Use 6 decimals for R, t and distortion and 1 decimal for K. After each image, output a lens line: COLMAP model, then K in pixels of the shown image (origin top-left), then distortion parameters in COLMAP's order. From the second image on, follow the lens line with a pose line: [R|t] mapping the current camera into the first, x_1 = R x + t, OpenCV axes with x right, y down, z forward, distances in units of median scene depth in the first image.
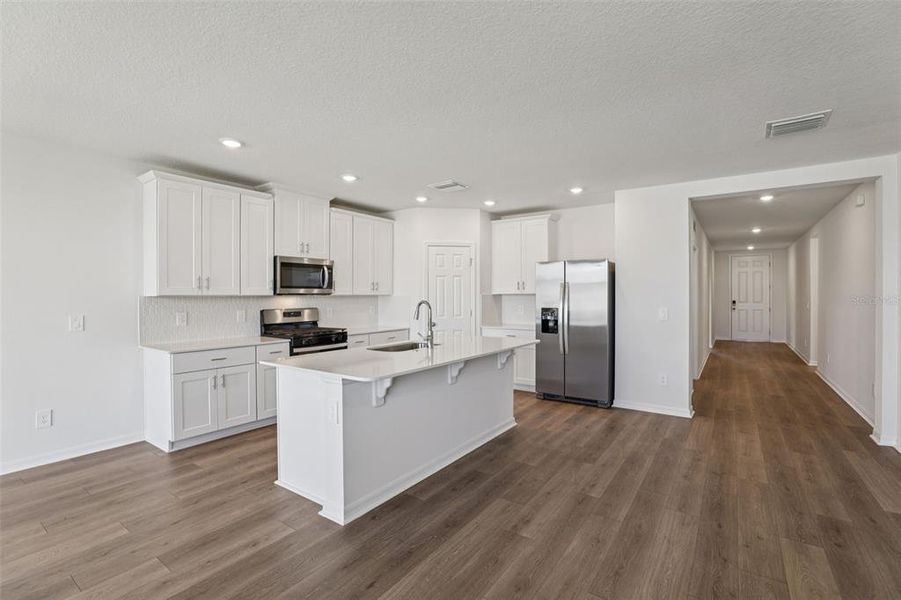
lens RADIAL K [[408.7, 0, 450.5], [0, 408.7, 300.0], [0, 0, 1]] dist [-0.023196, 0.000729]
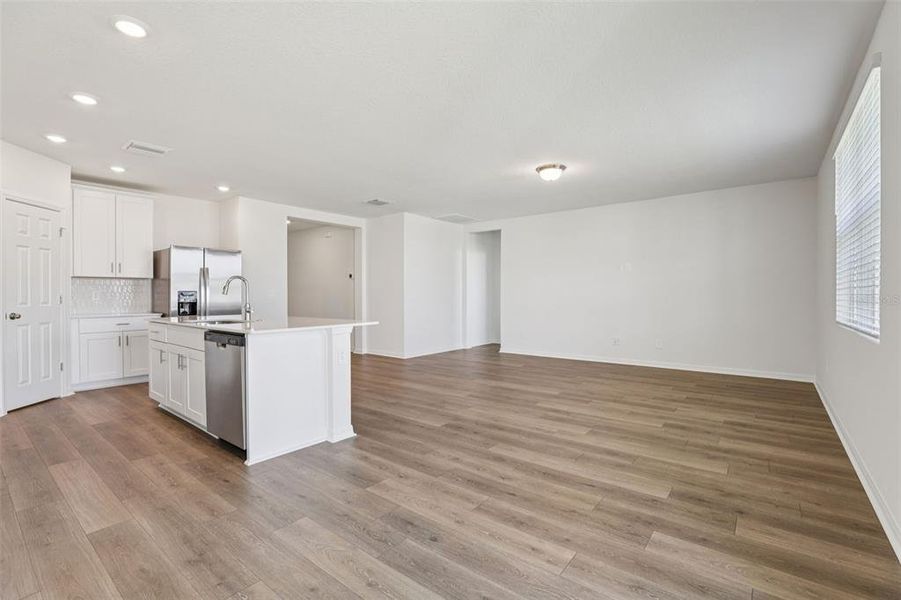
lens RADIAL K [[408.7, 0, 450.5], [0, 408.7, 300.0], [0, 0, 1]] dist [-0.023196, 0.000729]
pose [[0.054847, -0.008015, 0.998463, -0.816625], [0.014540, 0.999868, 0.007228, 0.048273], [-0.998389, 0.014121, 0.054956, 0.305107]]
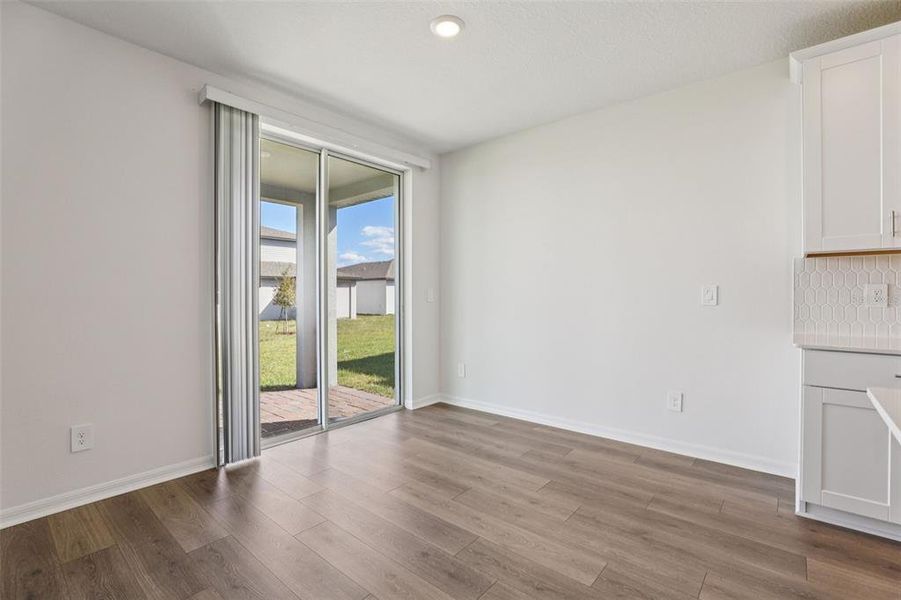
lens RADIAL K [[408.7, 0, 450.5], [0, 408.7, 300.0], [0, 0, 1]] dist [-0.023196, 0.000729]
pose [[-0.091052, 0.015083, -0.995732, -0.054458], [-0.011136, 0.999807, 0.016163, 0.043497], [0.995784, 0.012560, -0.090866, 0.401061]]
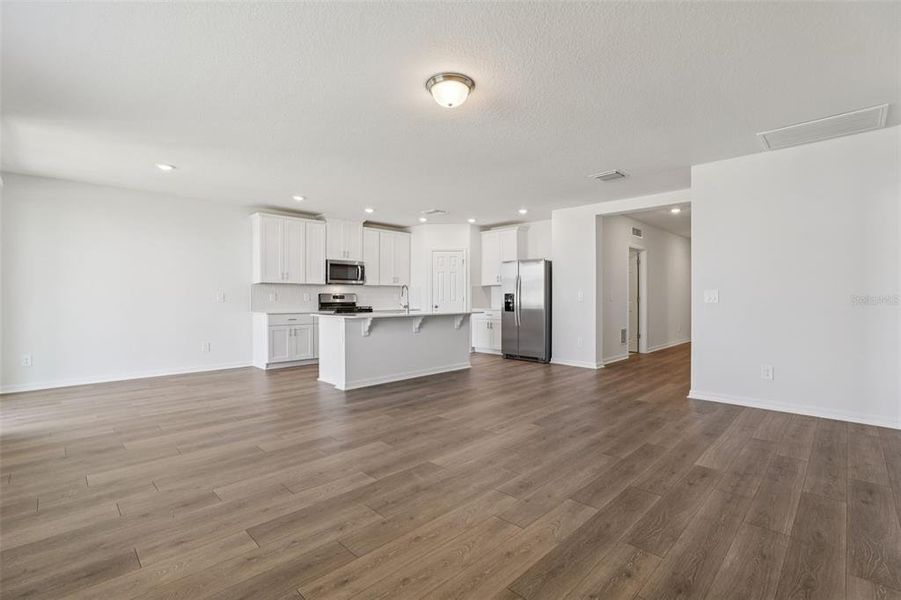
lens RADIAL K [[408.7, 0, 450.5], [0, 408.7, 300.0], [0, 0, 1]] dist [-0.023196, 0.000729]
pose [[0.984741, 0.003899, -0.173985, 0.315581], [-0.005022, 0.999969, -0.006018, 0.056048], [0.173956, 0.006800, 0.984730, -0.475926]]
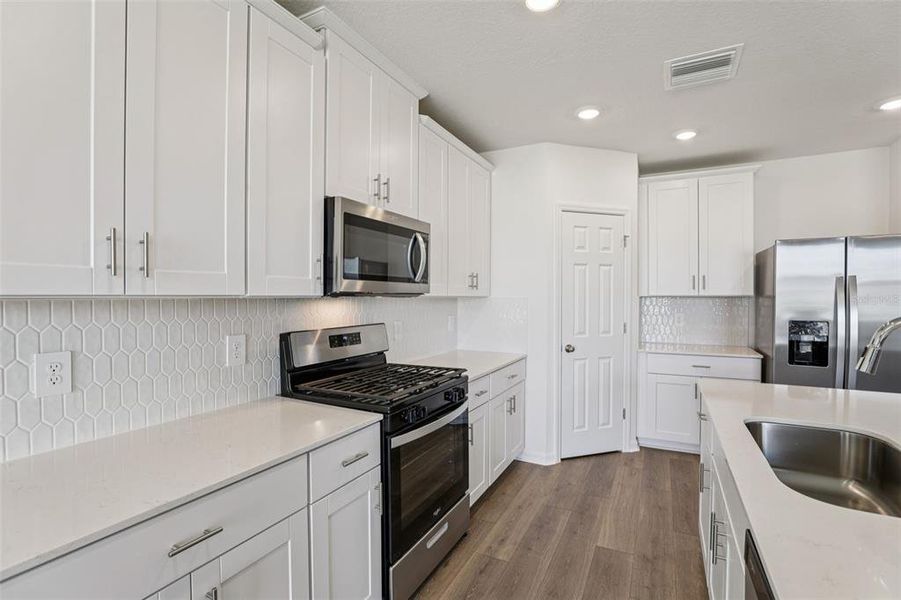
lens RADIAL K [[408.7, 0, 450.5], [0, 408.7, 300.0], [0, 0, 1]] dist [-0.023196, 0.000729]
pose [[0.990279, 0.001543, 0.139086, -0.353693], [-0.000675, 0.999980, -0.006289, -0.005788], [-0.139093, 0.006134, 0.990260, 0.570810]]
